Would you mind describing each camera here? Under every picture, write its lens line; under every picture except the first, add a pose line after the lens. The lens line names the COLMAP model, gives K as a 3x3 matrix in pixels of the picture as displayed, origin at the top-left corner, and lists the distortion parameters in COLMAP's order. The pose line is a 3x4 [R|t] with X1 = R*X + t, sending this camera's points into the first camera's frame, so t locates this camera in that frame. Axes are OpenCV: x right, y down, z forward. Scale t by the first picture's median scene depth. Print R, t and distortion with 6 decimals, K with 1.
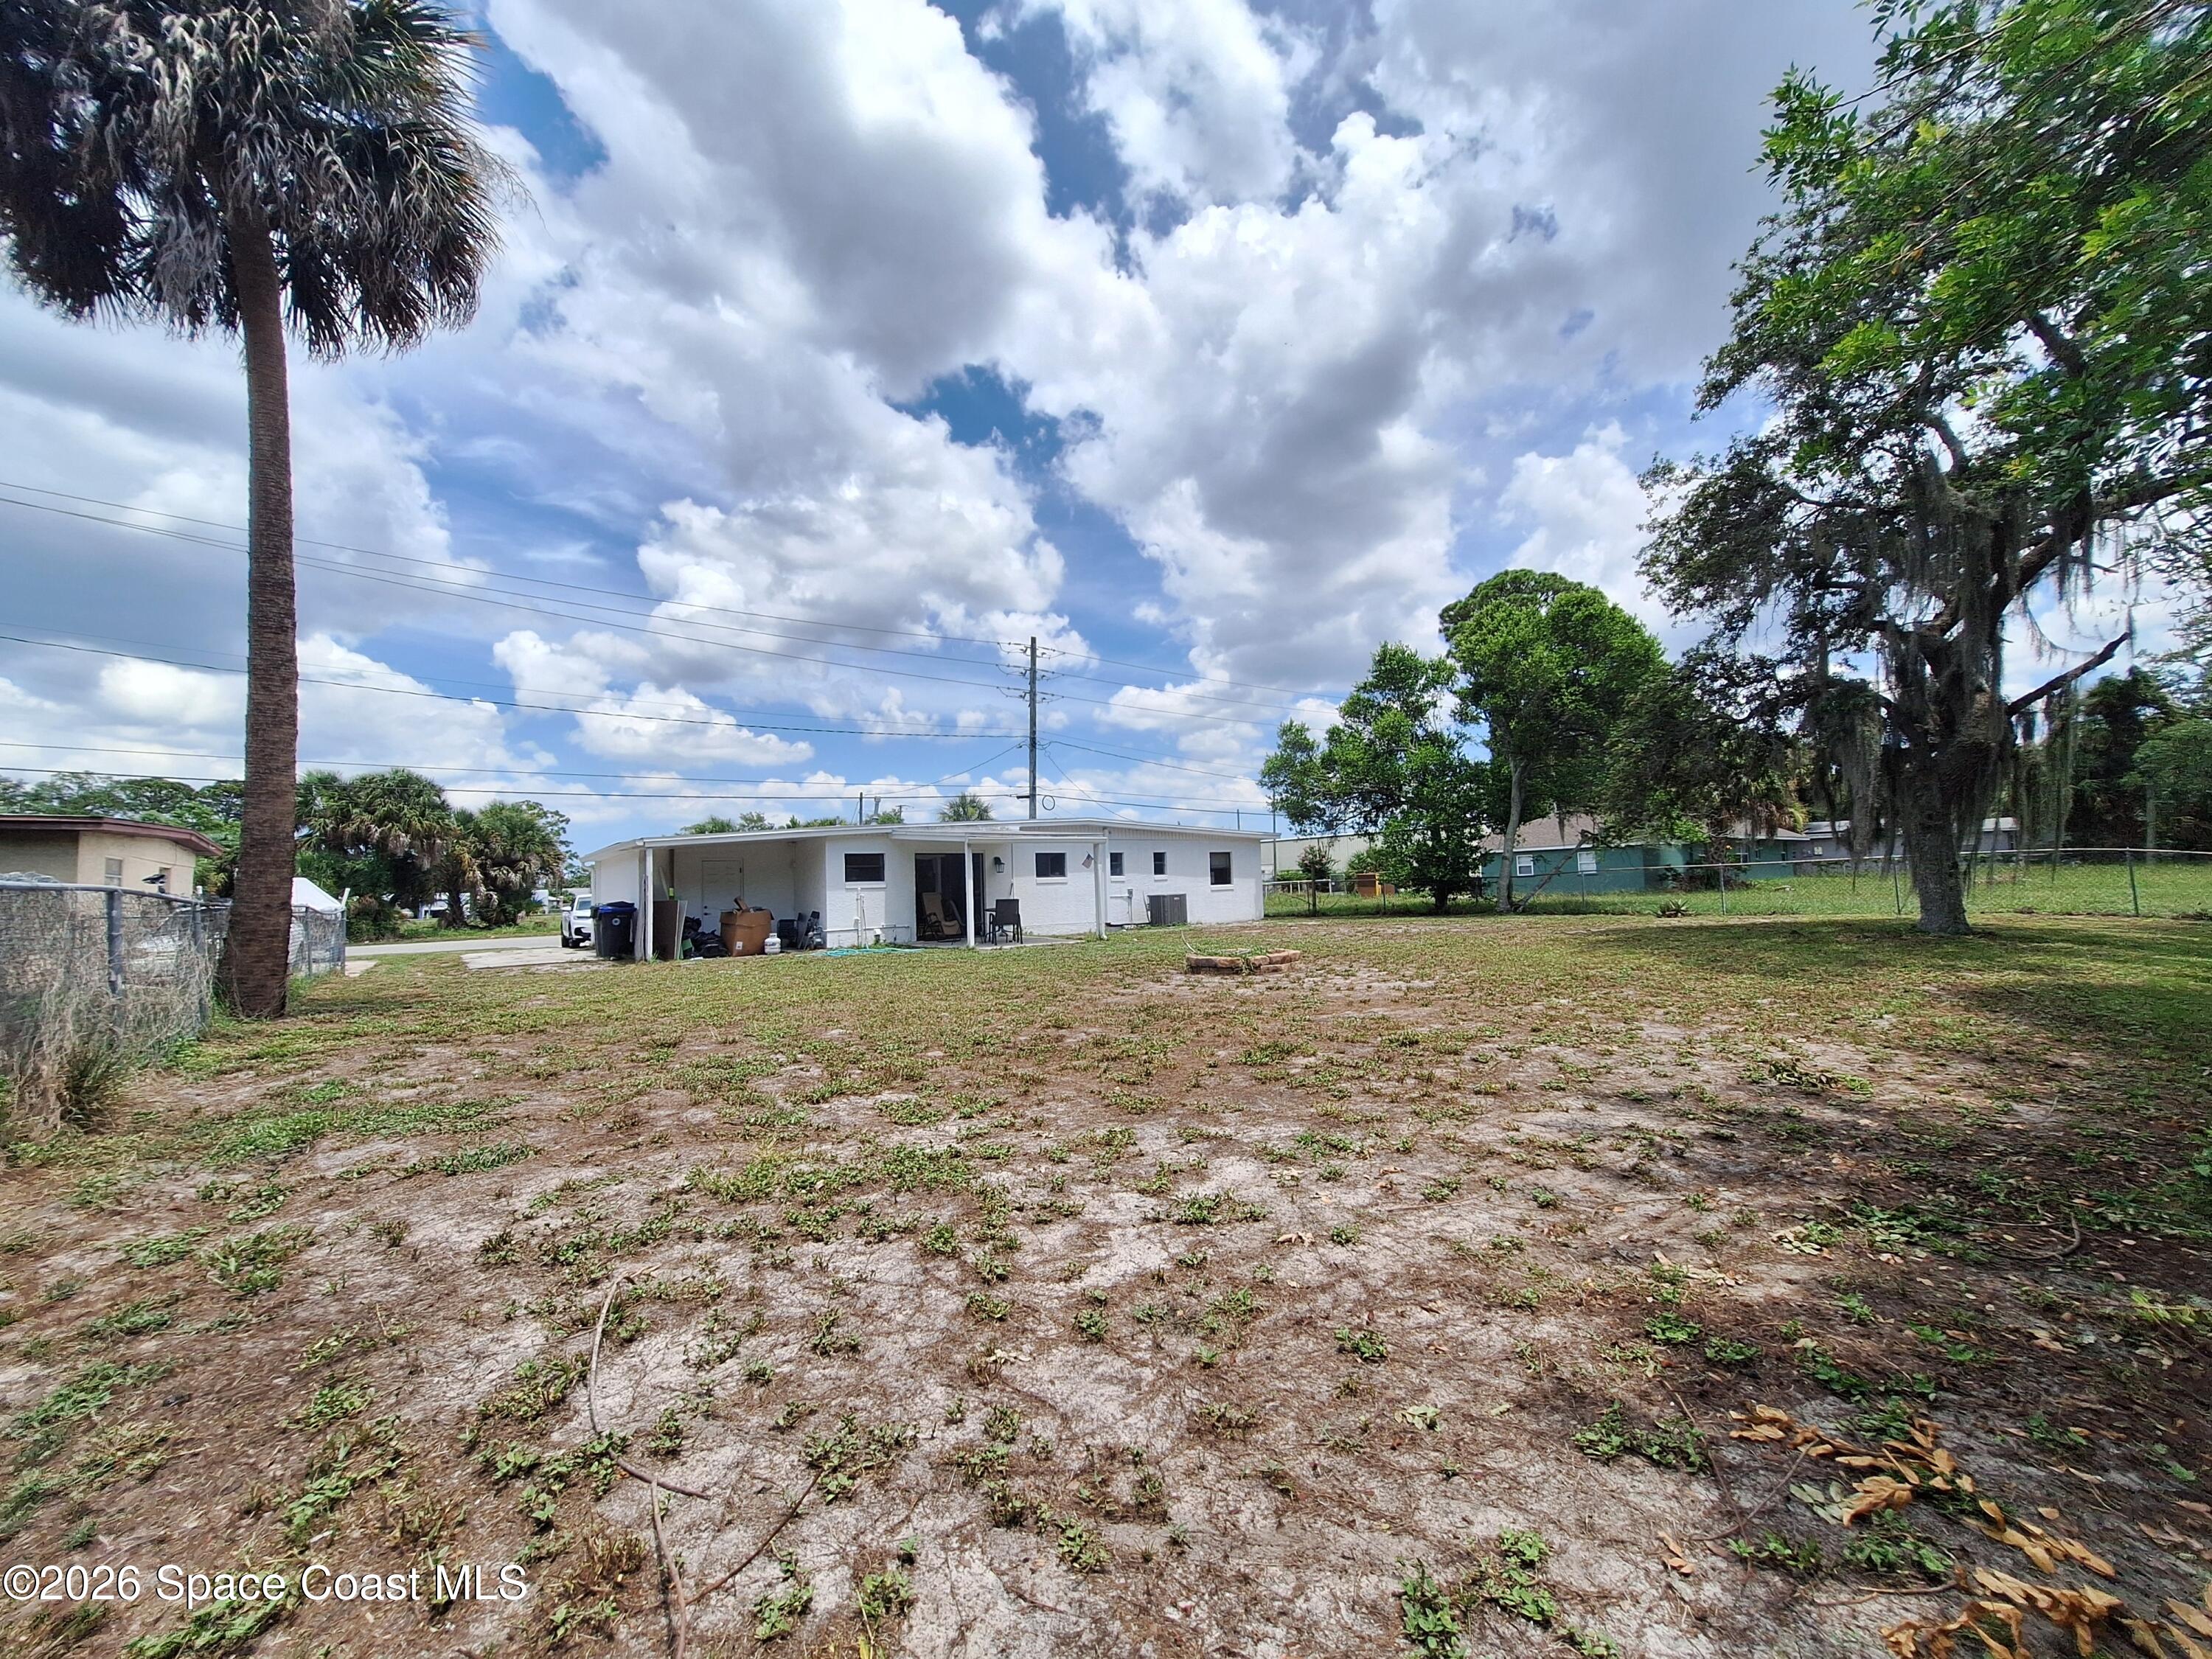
lens RADIAL K [[877.8, 0, 1093.1], [0, 877.8, 824.7], [0, 0, 1]] dist [-0.003683, -0.000027]
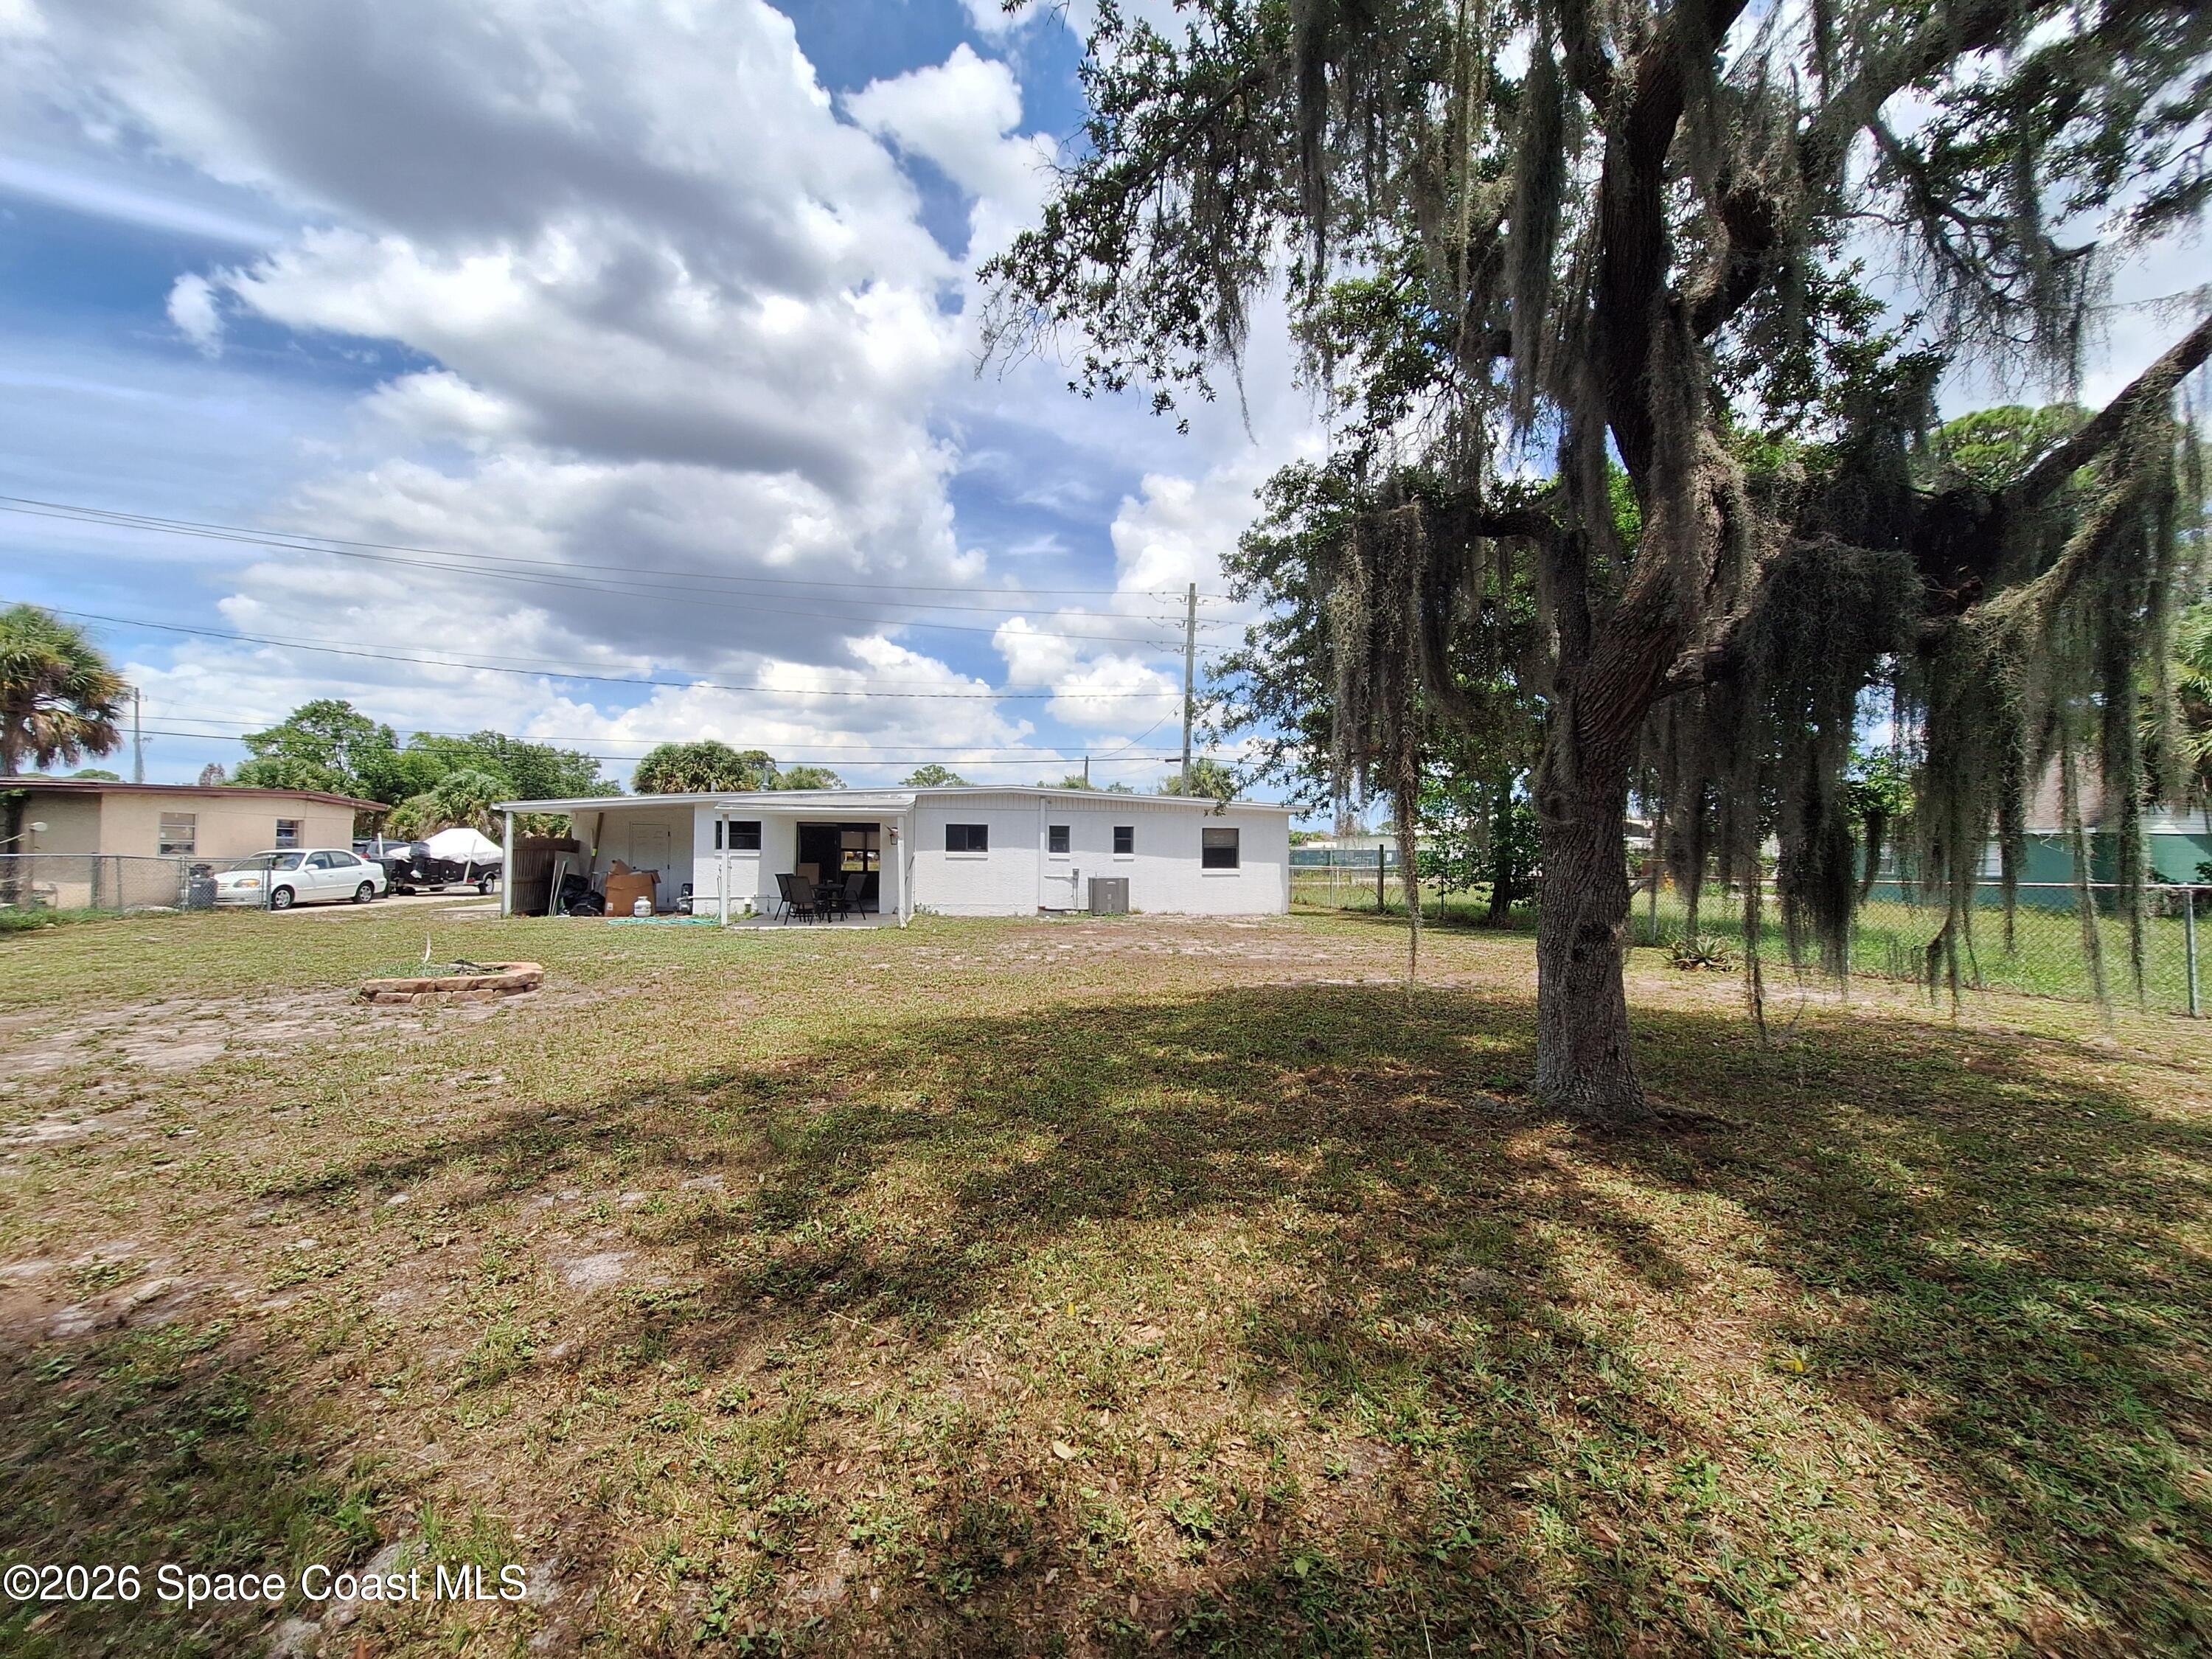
lens RADIAL K [[877.8, 0, 1122.4], [0, 877.8, 838.4], [0, 0, 1]] dist [-0.003683, -0.000027]
pose [[0.899429, 0.034081, -0.435736, 0.460875], [-0.008235, 0.998100, 0.061067, -0.008597], [0.436989, -0.051337, 0.898001, 0.262479]]
